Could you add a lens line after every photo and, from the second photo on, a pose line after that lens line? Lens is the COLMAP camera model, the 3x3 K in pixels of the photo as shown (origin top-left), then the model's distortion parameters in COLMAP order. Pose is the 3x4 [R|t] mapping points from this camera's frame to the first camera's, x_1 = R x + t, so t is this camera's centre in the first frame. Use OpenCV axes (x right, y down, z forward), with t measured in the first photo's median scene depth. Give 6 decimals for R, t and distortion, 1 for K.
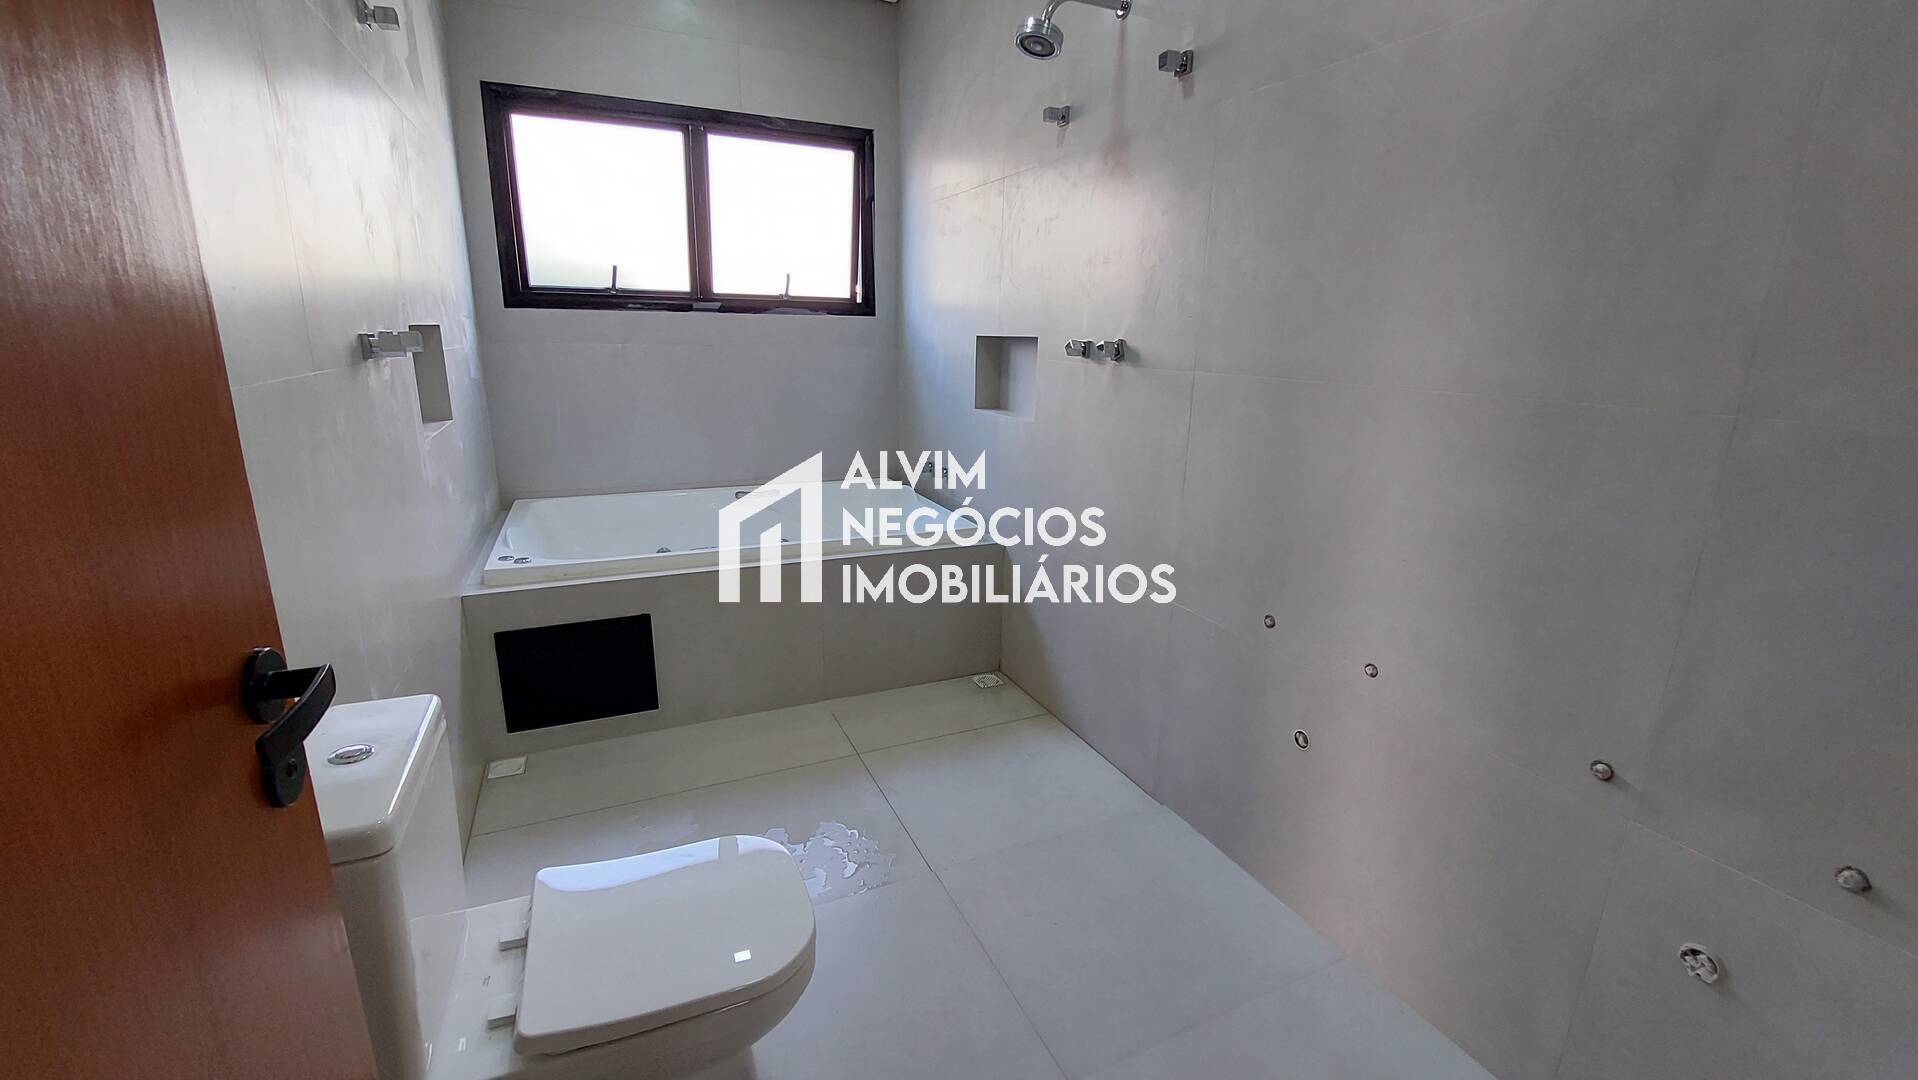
lens RADIAL K [[777.4, 0, 954.2], [0, 777.4, 534.9], [0, 0, 1]] dist [-0.016507, -0.000894]
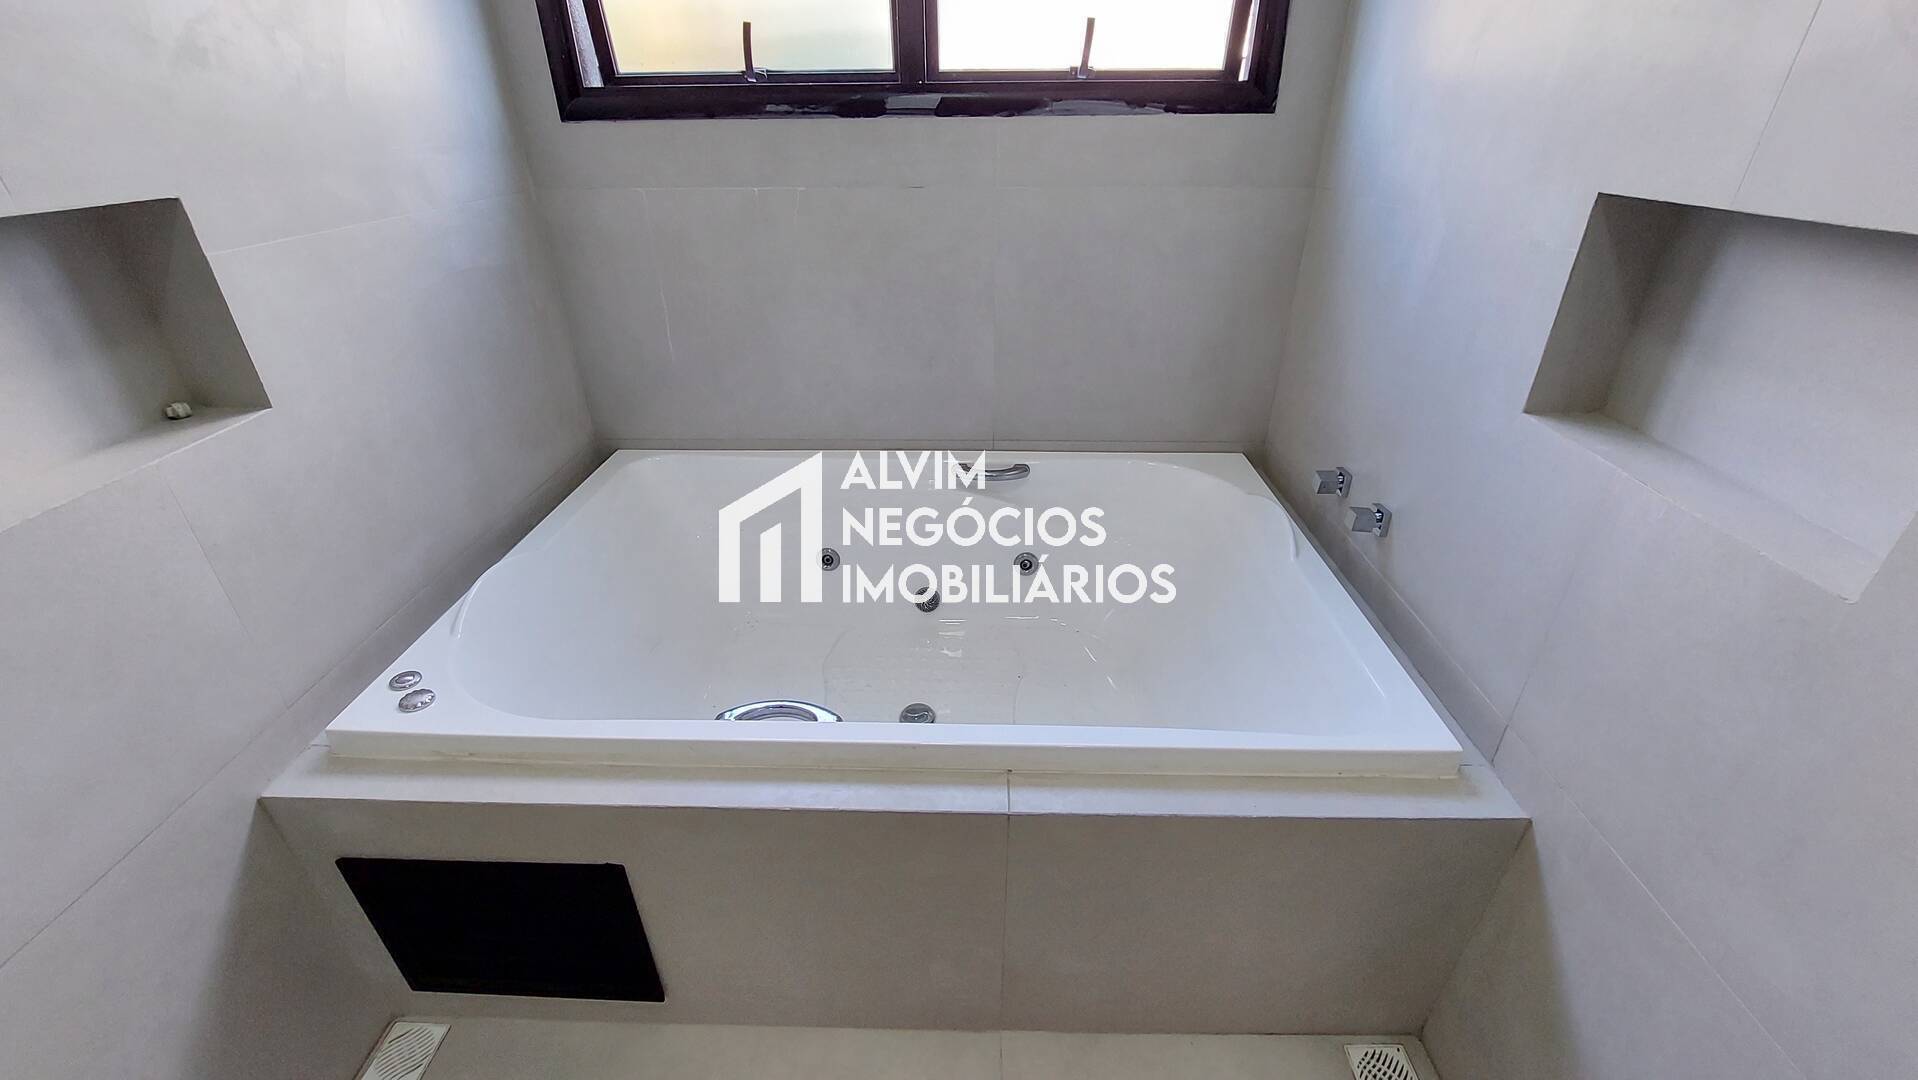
lens RADIAL K [[777.4, 0, 955.9], [0, 777.4, 534.6], [0, 0, 1]] dist [-0.016507, -0.000894]
pose [[0.900761, 0.186422, -0.392270, -0.051374], [-0.083938, 0.960889, 0.263908, -0.162166], [0.426126, -0.204792, 0.881179, 0.518502]]
